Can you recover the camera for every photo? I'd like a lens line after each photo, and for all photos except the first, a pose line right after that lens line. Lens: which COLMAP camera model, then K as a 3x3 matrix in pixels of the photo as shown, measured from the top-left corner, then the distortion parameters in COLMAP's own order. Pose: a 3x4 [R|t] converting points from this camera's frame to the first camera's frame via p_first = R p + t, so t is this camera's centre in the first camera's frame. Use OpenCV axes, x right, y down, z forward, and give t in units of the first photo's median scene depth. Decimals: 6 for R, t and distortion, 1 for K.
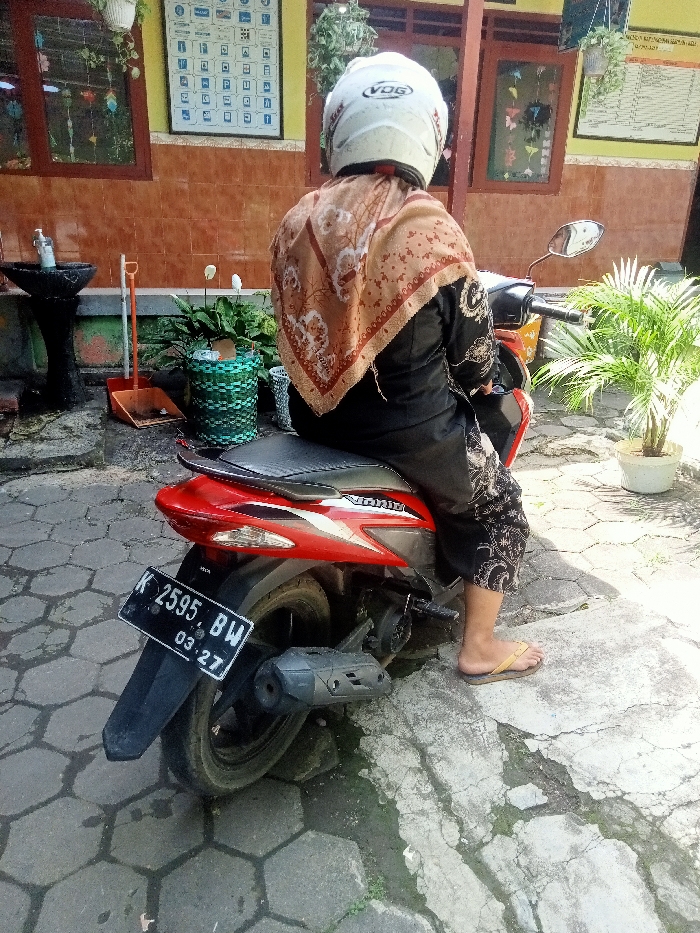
lens RADIAL K [[698.8, 0, 350.0], [0, 698.8, 466.5], [0, 0, 1]] dist [0.032807, -0.008752]
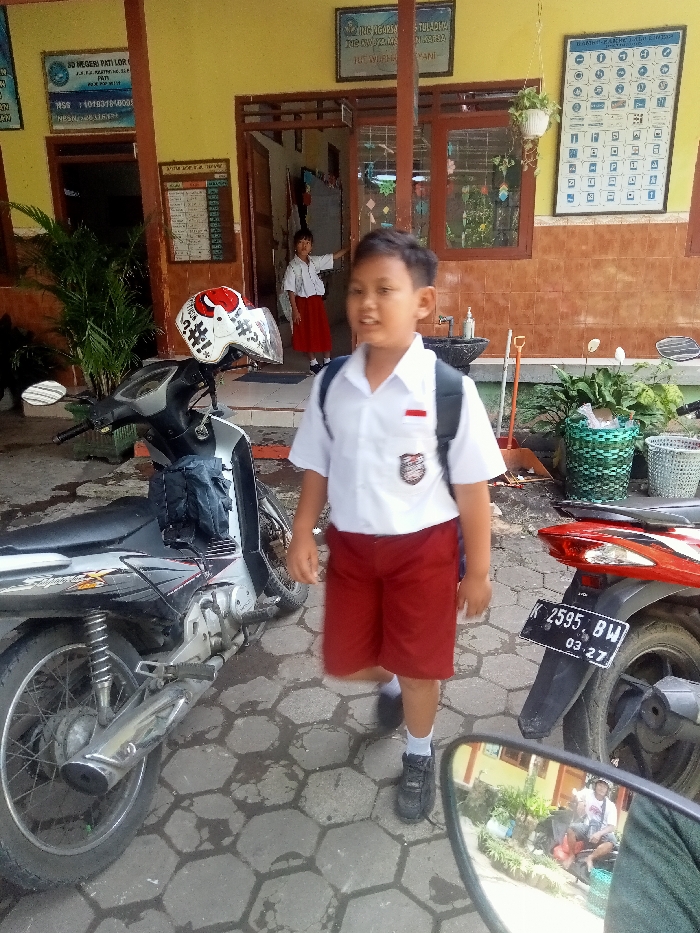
lens RADIAL K [[698.8, 0, 350.0], [0, 698.8, 466.5], [0, 0, 1]] dist [0.032807, -0.008752]
pose [[0.904974, 0.081500, -0.417589, -0.074814], [-0.113621, 0.992131, -0.052600, 0.003669], [0.410016, 0.095049, 0.907112, -0.101913]]
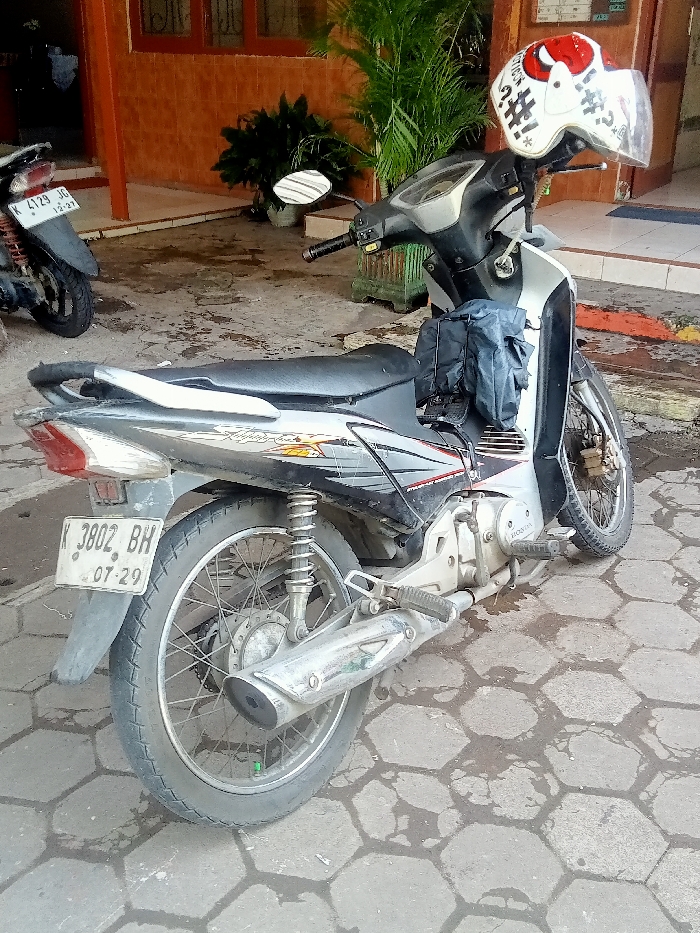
lens RADIAL K [[974.4, 0, 350.8], [0, 974.4, 473.2], [0, 0, 1]] dist [0.079785, -0.137970]
pose [[0.655222, 0.288138, -0.698327, -0.075883], [-0.263690, 0.953493, 0.146009, 0.011775], [0.707921, 0.088473, 0.700729, -0.053143]]
